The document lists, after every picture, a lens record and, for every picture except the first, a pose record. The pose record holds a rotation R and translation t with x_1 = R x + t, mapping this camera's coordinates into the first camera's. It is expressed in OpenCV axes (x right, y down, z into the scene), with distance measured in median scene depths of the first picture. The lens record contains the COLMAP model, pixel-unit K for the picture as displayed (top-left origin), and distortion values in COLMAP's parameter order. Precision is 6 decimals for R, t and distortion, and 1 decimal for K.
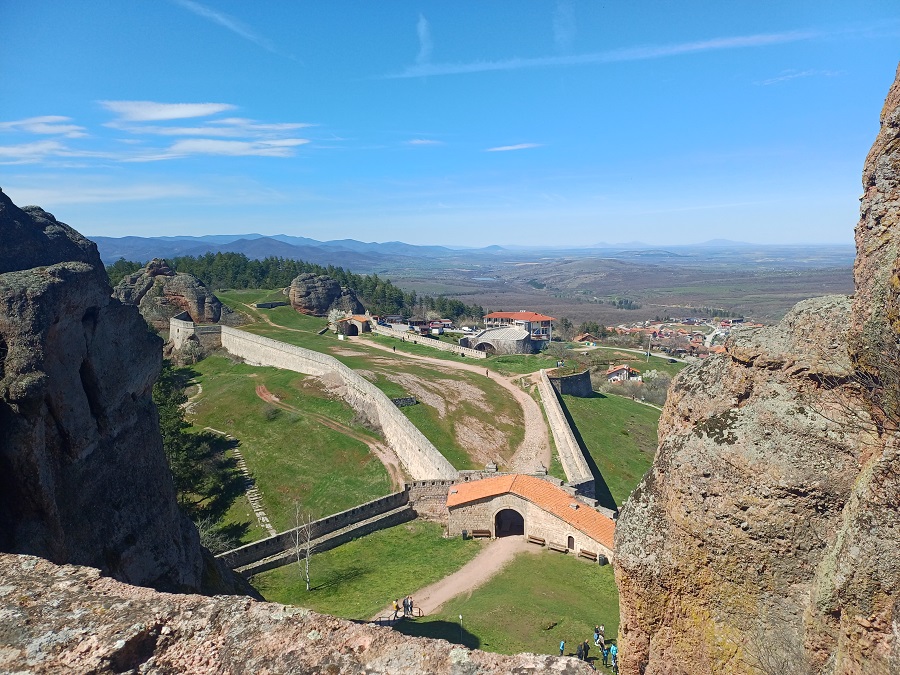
lens RADIAL K [[661.4, 0, 458.8], [0, 661.4, 353.2], [0, 0, 1]] dist [0.066613, -0.005024]
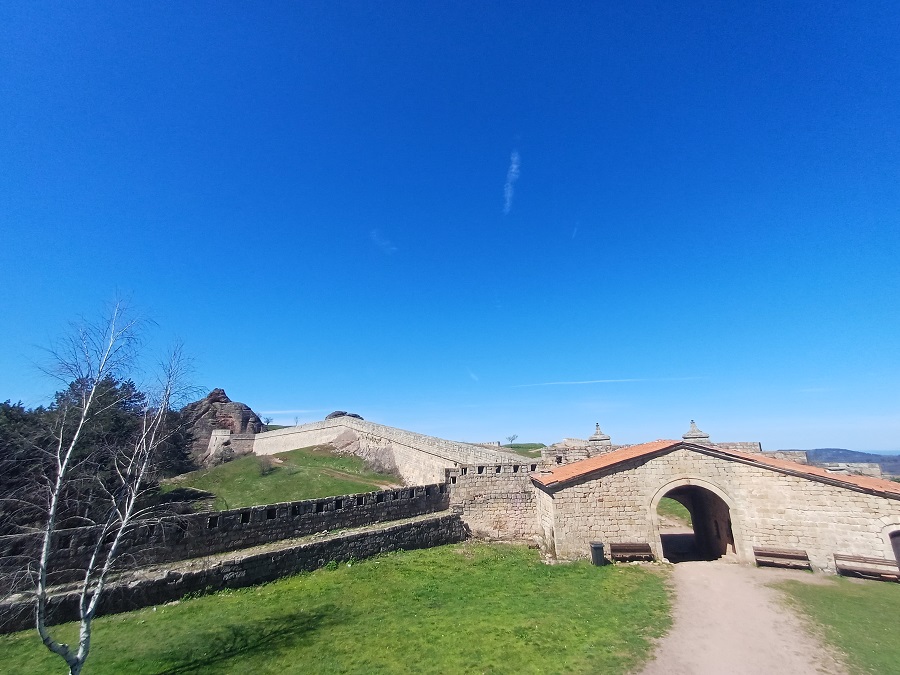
lens RADIAL K [[411.7, 0, 453.4], [0, 411.7, 338.3], [0, 0, 1]] dist [-0.000248, 0.000403]
pose [[0.999757, -0.006821, 0.020985, -0.057799], [0.015028, 0.906858, -0.421168, 0.172155], [-0.016158, 0.421381, 0.906740, 0.471801]]
